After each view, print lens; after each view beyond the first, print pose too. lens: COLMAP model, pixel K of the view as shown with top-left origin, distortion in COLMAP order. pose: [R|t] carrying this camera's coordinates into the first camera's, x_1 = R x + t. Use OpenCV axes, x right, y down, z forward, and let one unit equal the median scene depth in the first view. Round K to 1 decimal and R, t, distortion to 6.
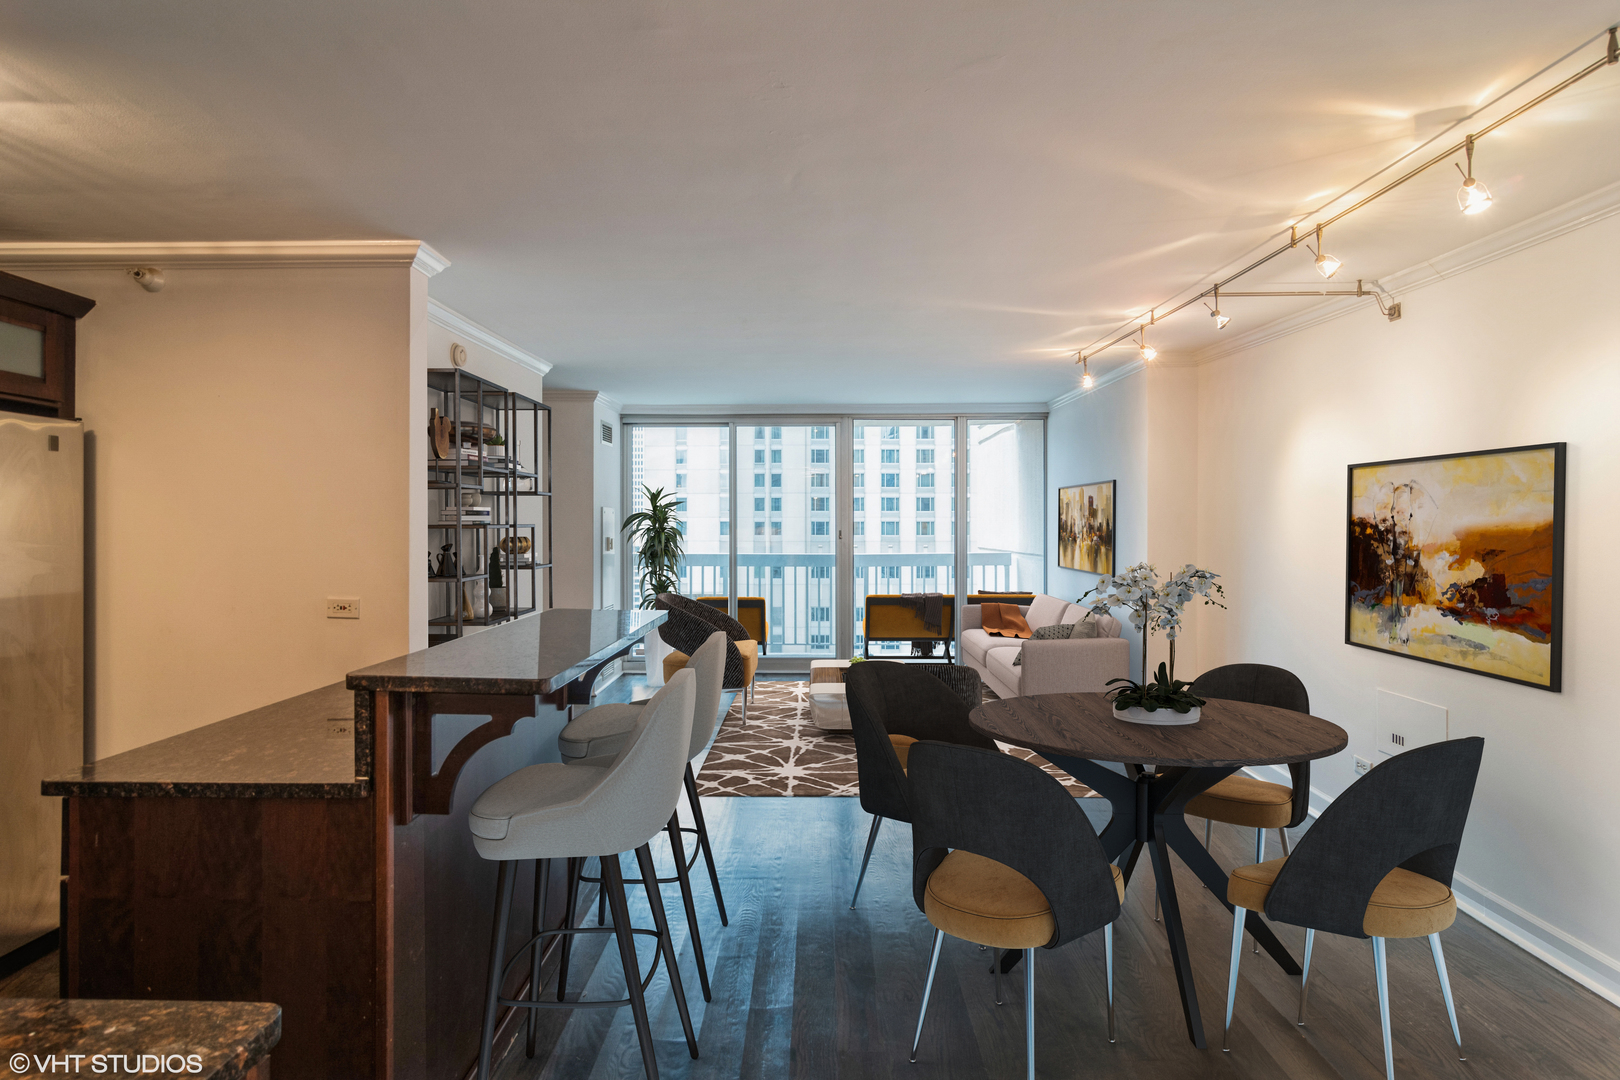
lens RADIAL K [[885.8, 0, 813.7], [0, 885.8, 543.4], [0, 0, 1]] dist [0.004248, 0.002498]
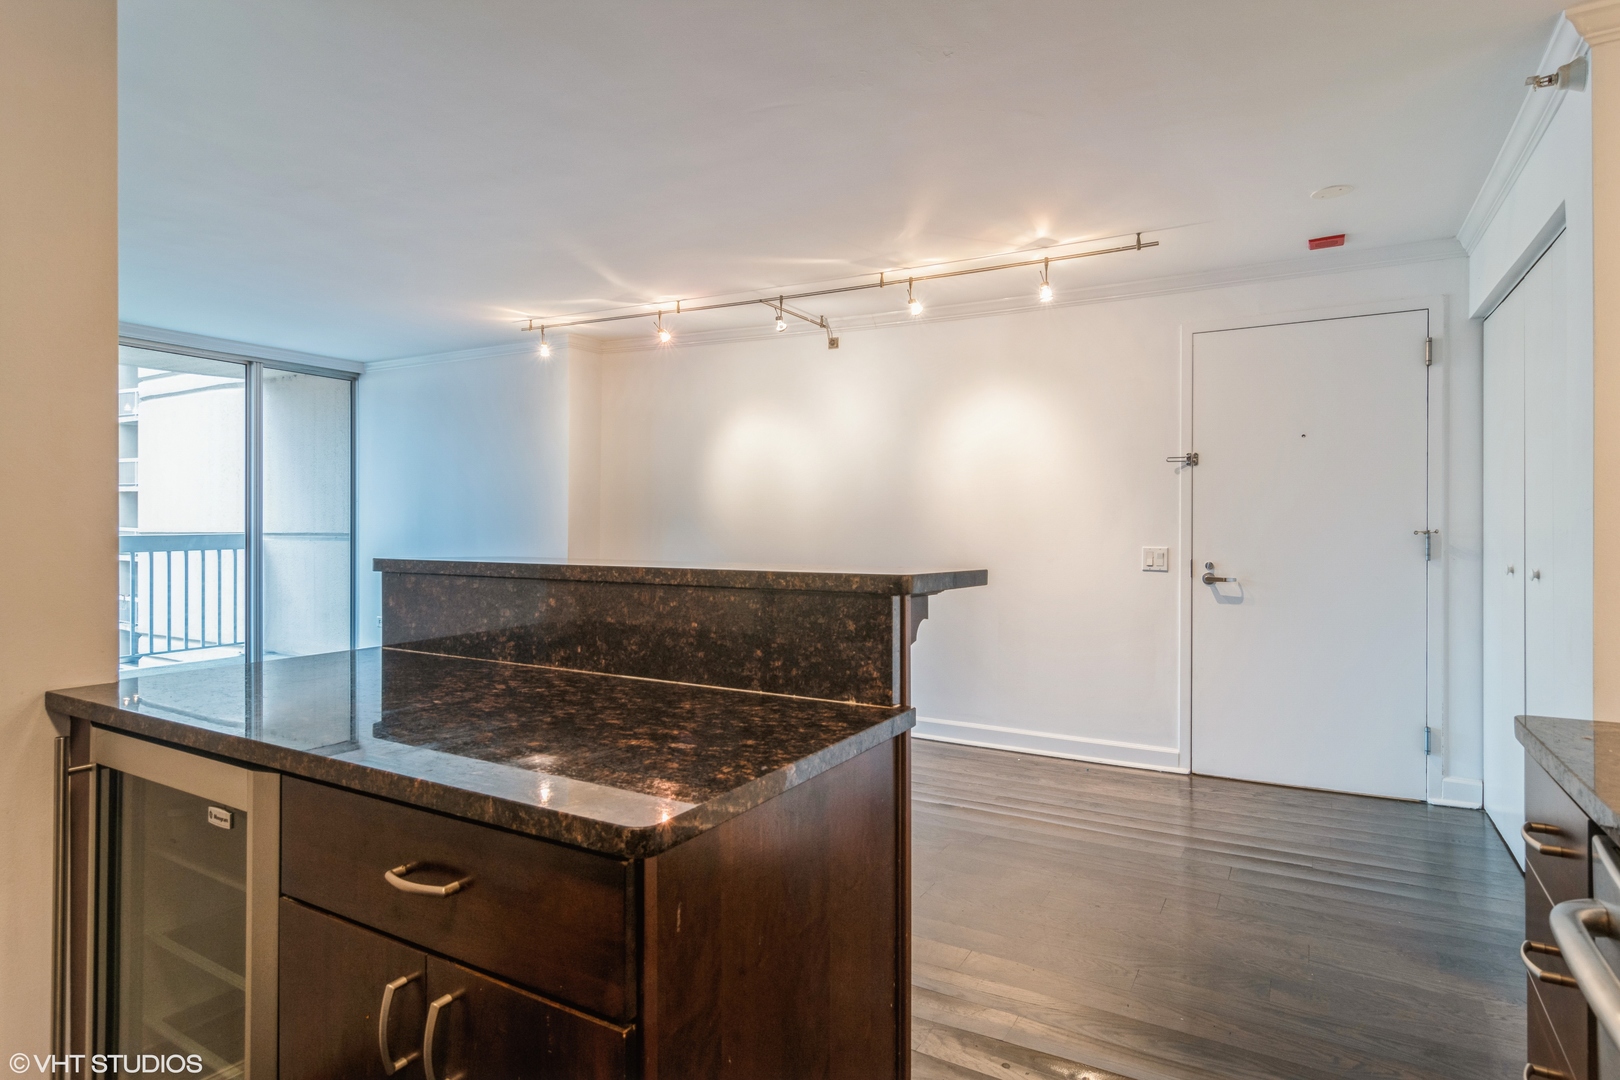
lens RADIAL K [[885.8, 0, 813.4], [0, 885.8, 532.0], [0, 0, 1]] dist [0.004248, 0.002498]
pose [[0.469583, -0.000723, 0.882888, -0.413881], [0.019988, 0.999752, -0.009813, 0.039736], [-0.882662, 0.022255, 0.469481, 0.231038]]
